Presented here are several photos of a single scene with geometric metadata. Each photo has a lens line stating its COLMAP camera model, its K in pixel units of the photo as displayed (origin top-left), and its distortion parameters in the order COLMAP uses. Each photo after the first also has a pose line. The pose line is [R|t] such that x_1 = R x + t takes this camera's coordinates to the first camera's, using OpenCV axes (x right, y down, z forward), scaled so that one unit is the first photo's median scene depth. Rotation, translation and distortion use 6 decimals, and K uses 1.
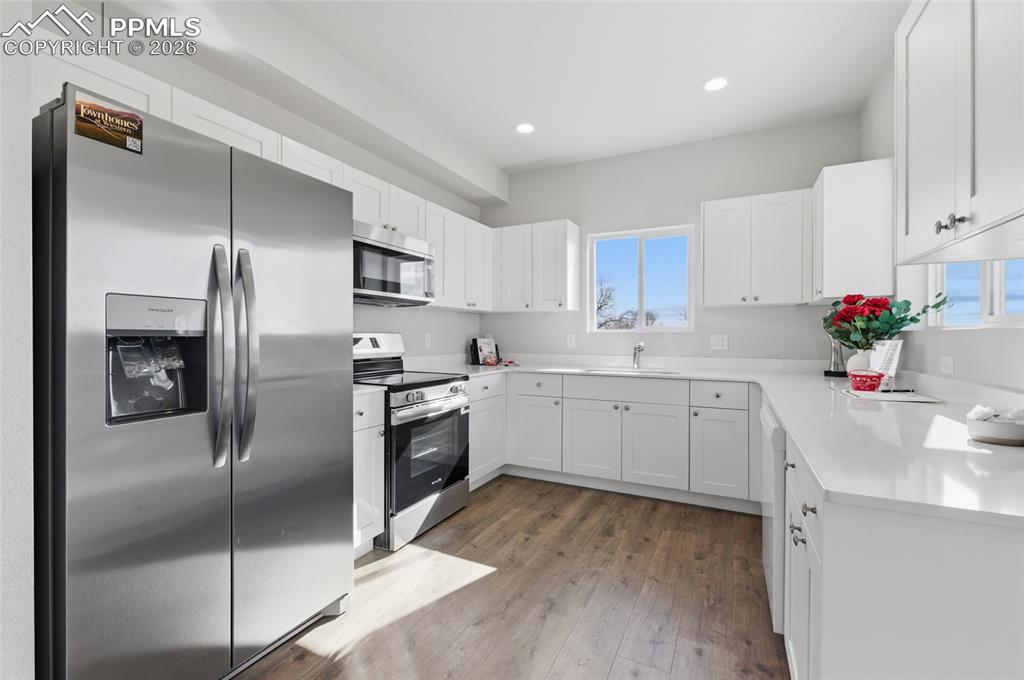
lens RADIAL K [[443.1, 0, 509.8], [0, 443.1, 337.5], [0, 0, 1]] dist [-0.002120, -0.000051]
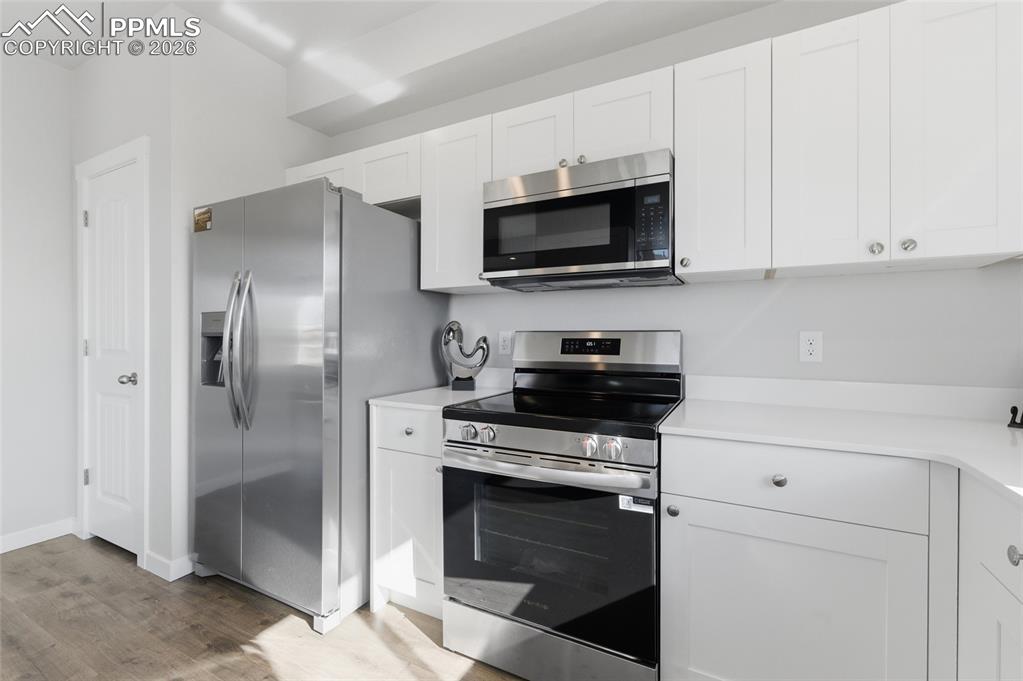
lens RADIAL K [[442.6, 0, 509.3], [0, 442.6, 338.0], [0, 0, 1]] dist [-0.002120, -0.000051]
pose [[-0.022592, 0.002179, -0.999742, 0.371886], [-0.002026, 0.999995, 0.002226, -0.001444], [0.999743, 0.002076, -0.022588, 0.967787]]
